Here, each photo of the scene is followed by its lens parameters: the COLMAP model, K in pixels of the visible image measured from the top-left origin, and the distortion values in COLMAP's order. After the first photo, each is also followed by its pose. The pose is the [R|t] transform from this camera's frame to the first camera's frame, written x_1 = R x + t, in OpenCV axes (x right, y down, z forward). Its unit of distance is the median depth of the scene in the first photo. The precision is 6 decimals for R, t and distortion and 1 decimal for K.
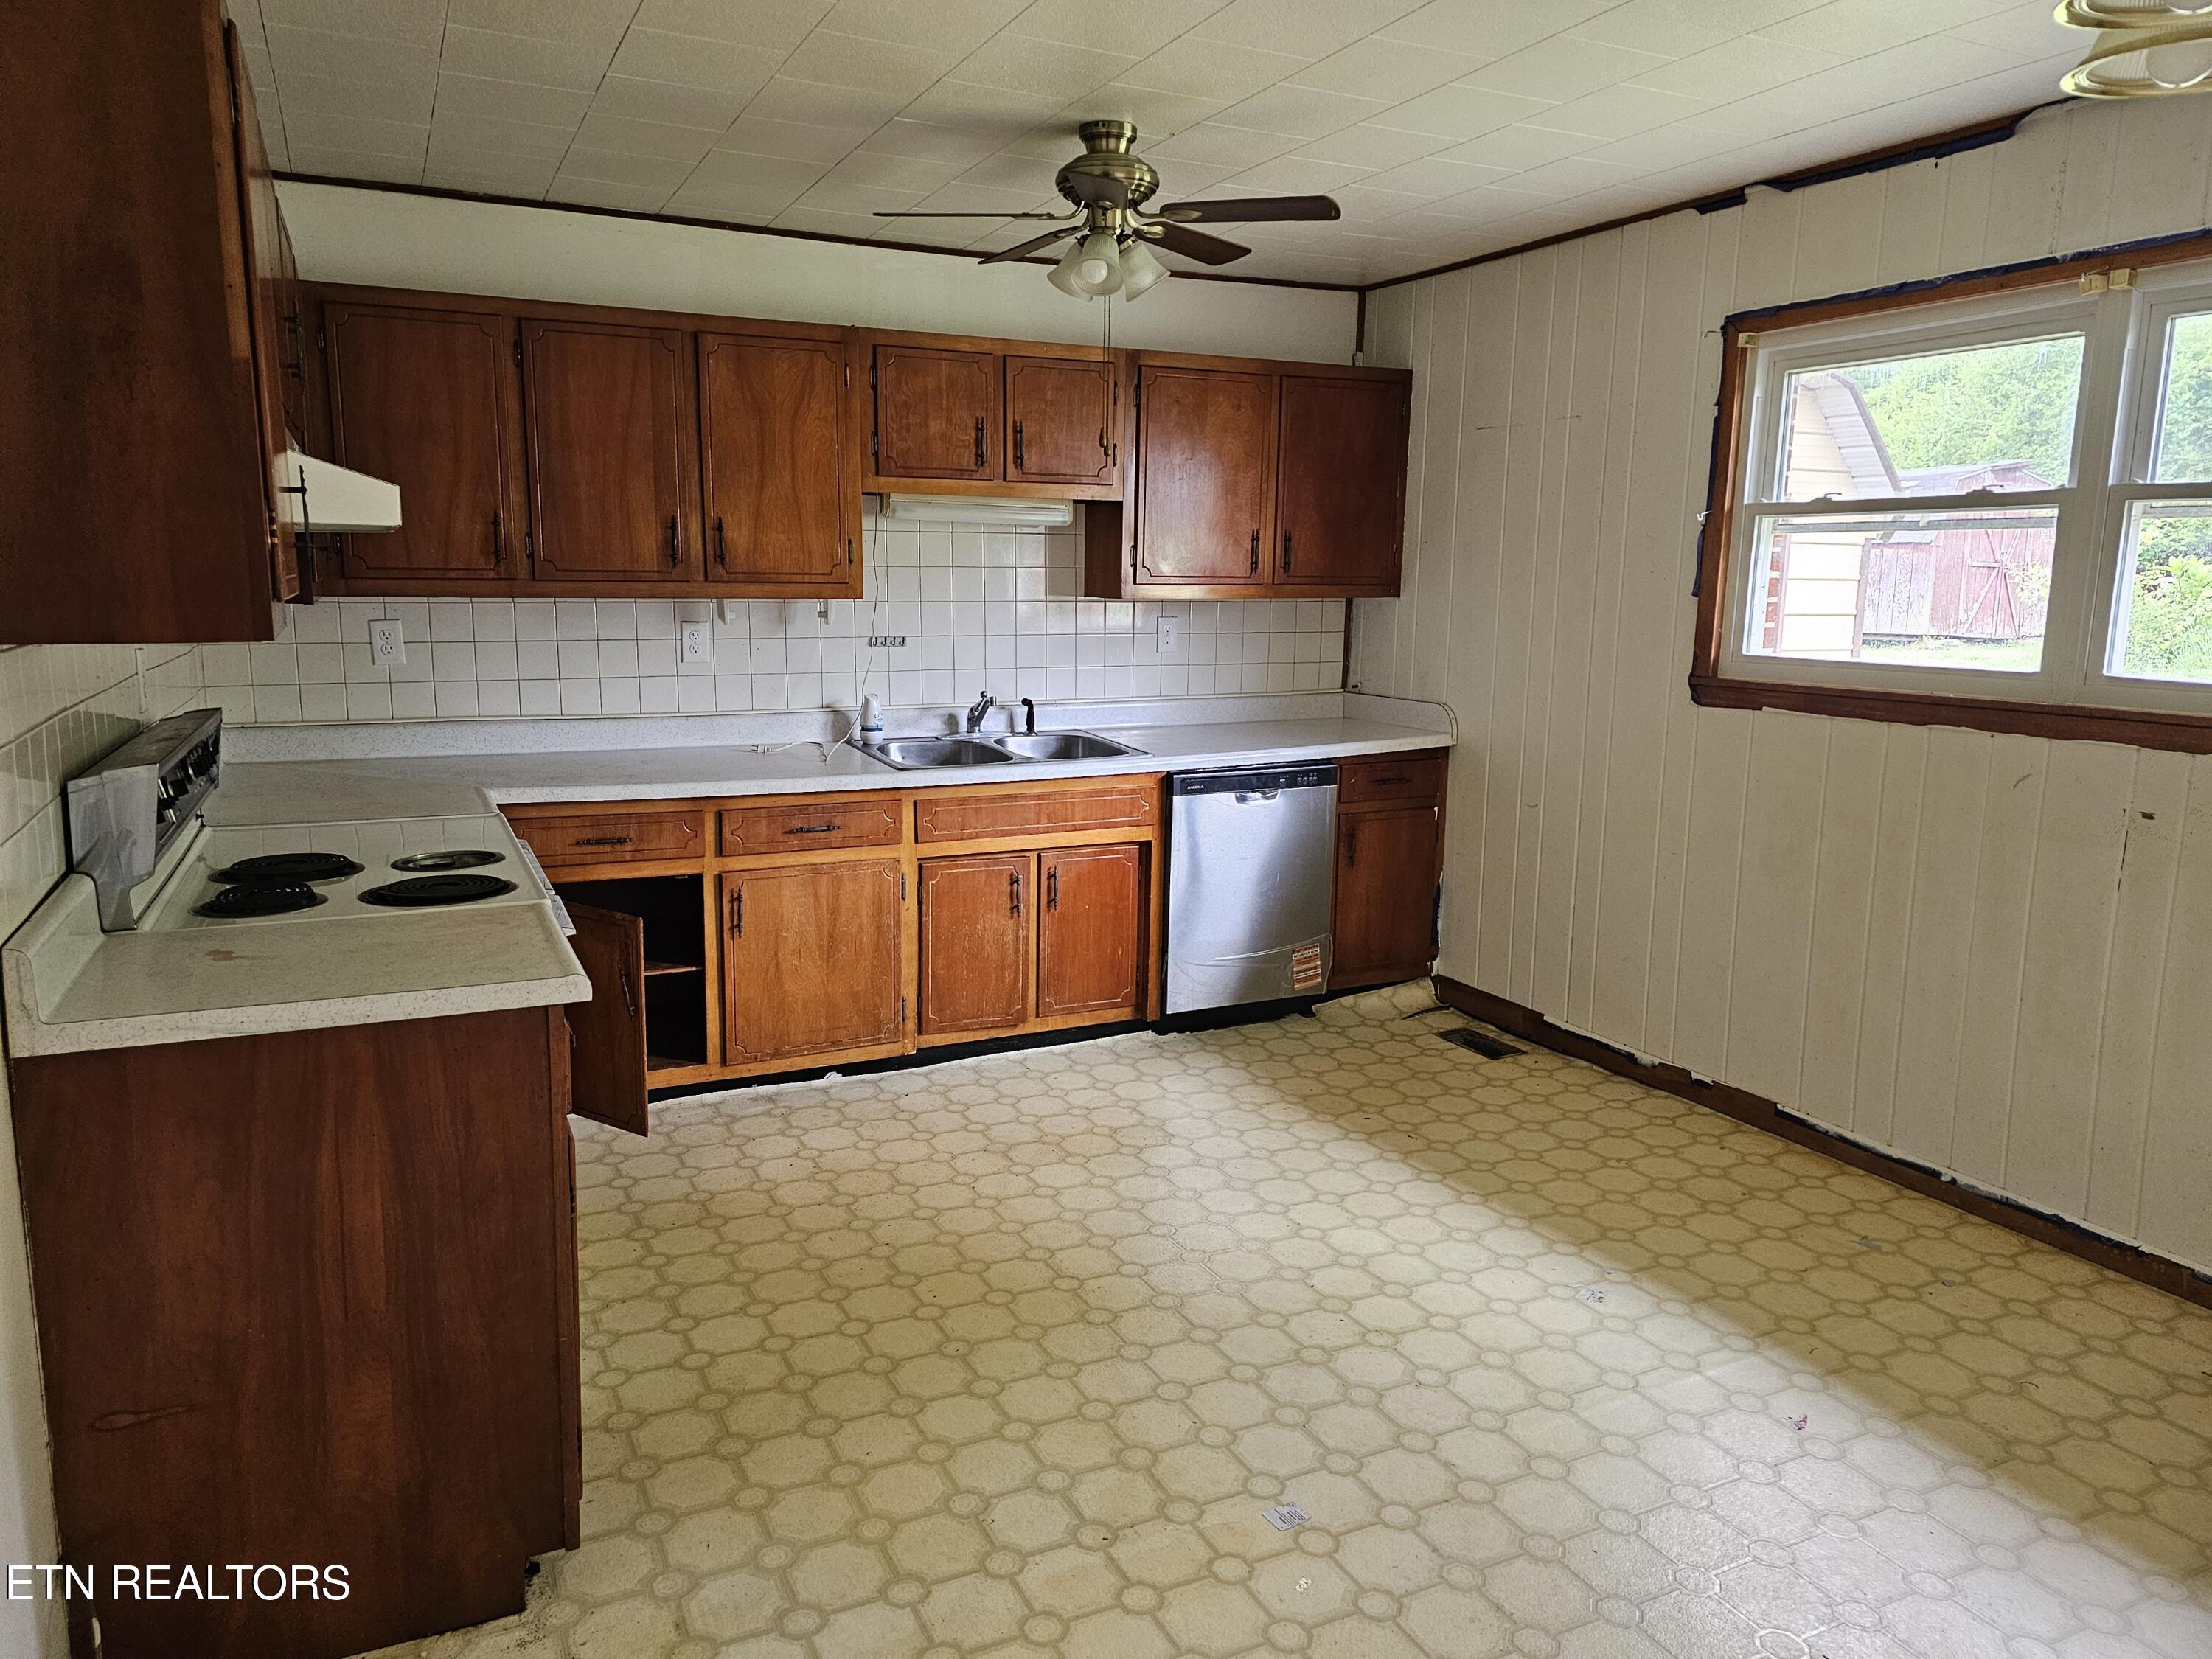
lens RADIAL K [[1472.5, 0, 1153.4], [0, 1472.5, 744.1], [0, 0, 1]] dist [0.067741, -0.053416]
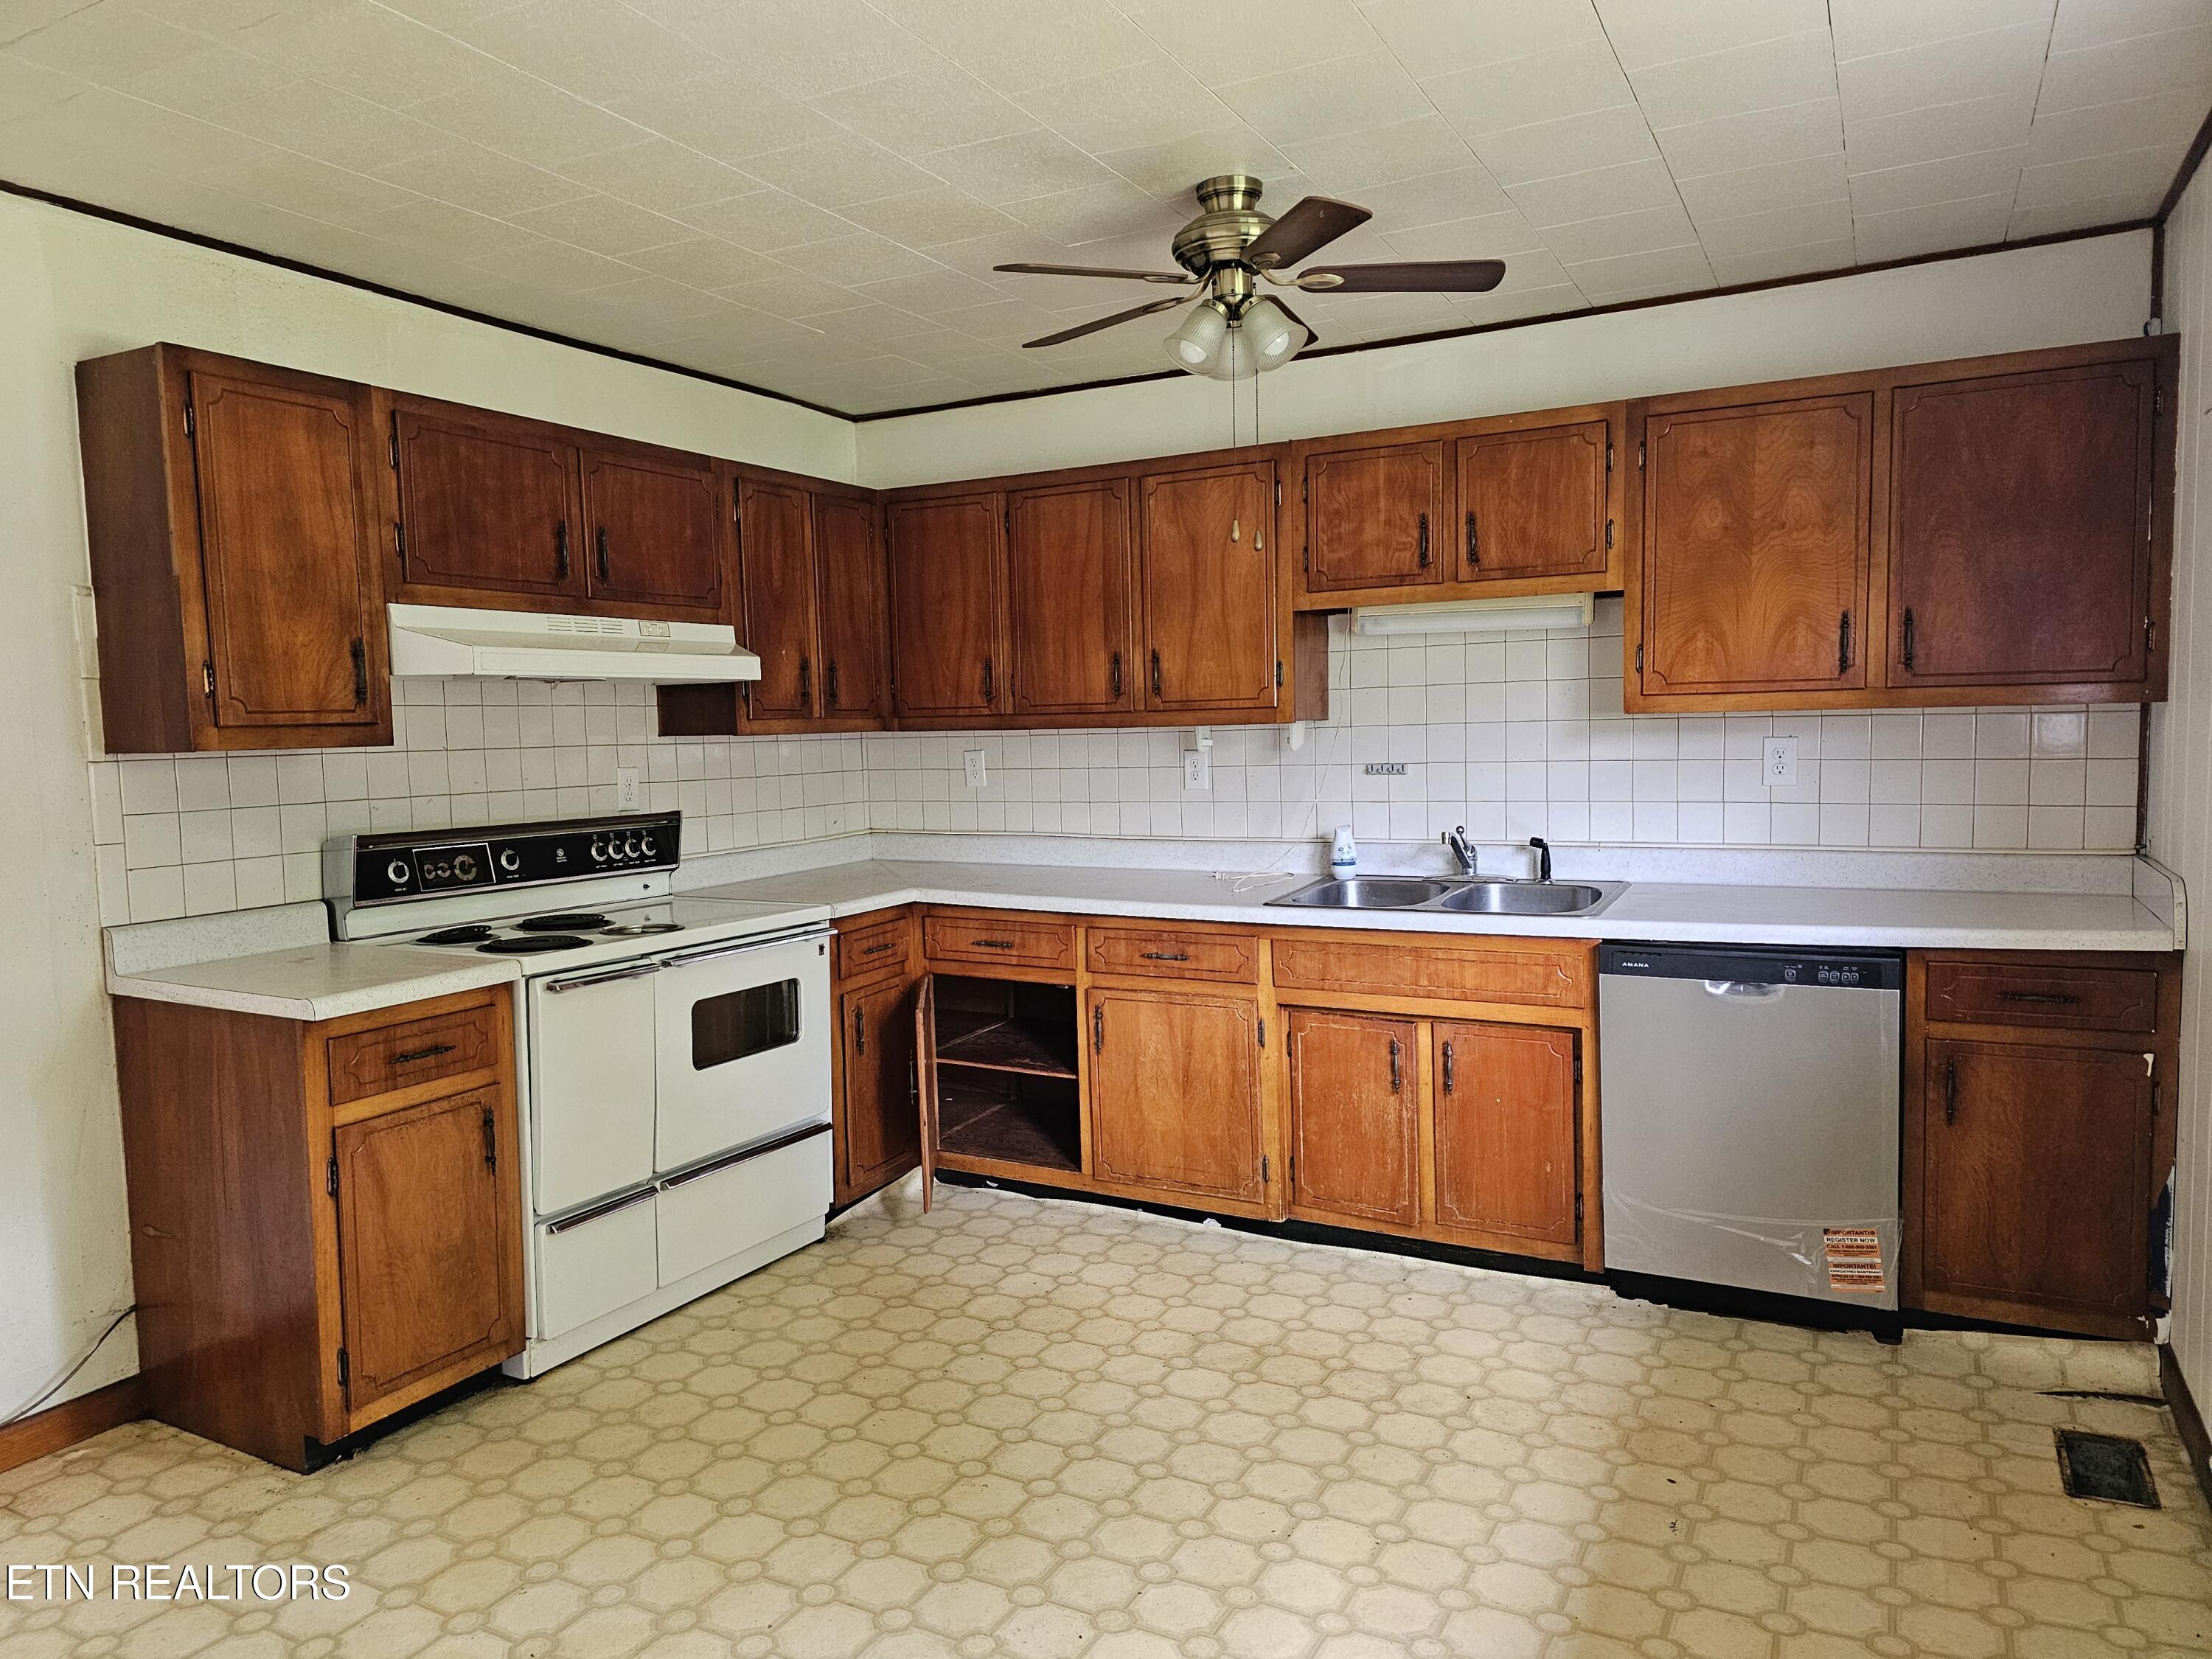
lens RADIAL K [[1472.5, 0, 989.9], [0, 1472.5, 765.8], [0, 0, 1]] dist [0.067741, -0.053416]
pose [[0.580330, -0.000571, -0.814381, 0.482231], [-0.065244, 0.996753, -0.047191, -0.014608], [0.811764, 0.080520, 0.578408, 0.315315]]
